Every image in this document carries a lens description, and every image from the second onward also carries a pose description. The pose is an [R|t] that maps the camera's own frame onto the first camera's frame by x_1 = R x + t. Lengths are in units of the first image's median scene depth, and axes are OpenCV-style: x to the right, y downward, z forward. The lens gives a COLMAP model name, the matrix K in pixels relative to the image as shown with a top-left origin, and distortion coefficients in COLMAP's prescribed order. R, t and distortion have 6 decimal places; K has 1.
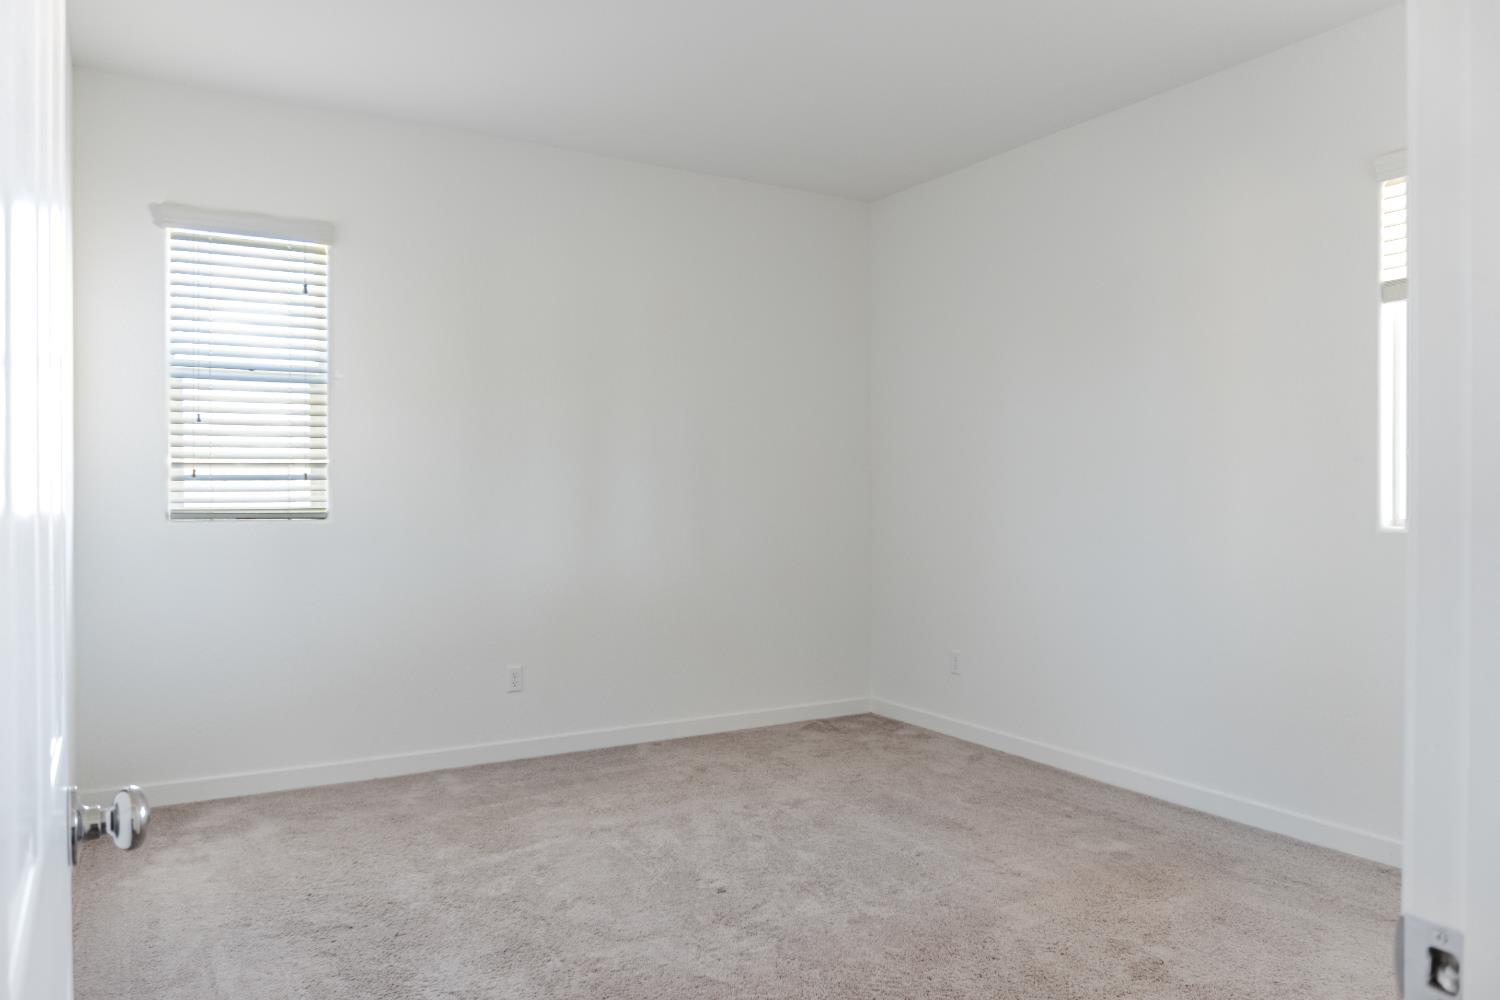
lens RADIAL K [[993.6, 0, 783.4], [0, 993.6, 509.8], [0, 0, 1]] dist [-0.037299, 0.001933]
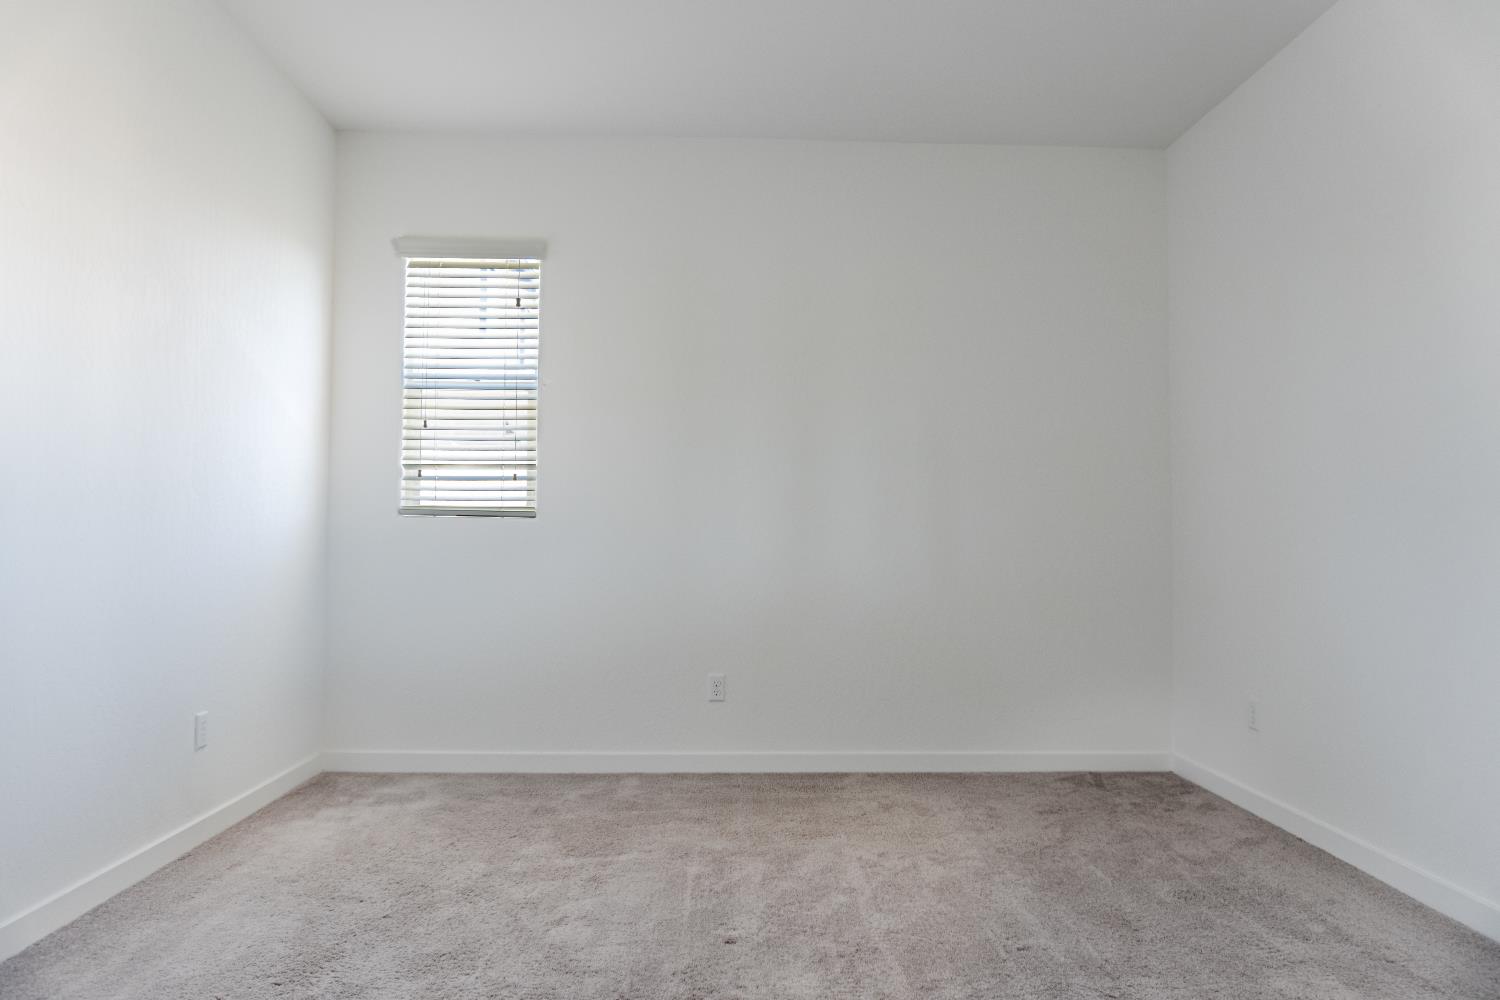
lens RADIAL K [[993.6, 0, 749.8], [0, 993.6, 495.2], [0, 0, 1]] dist [-0.037299, 0.001933]
pose [[0.882437, -0.009229, -0.470341, 0.254459], [-0.014900, 0.998758, -0.047552, 0.034576], [0.470195, 0.048969, 0.881203, 0.184321]]
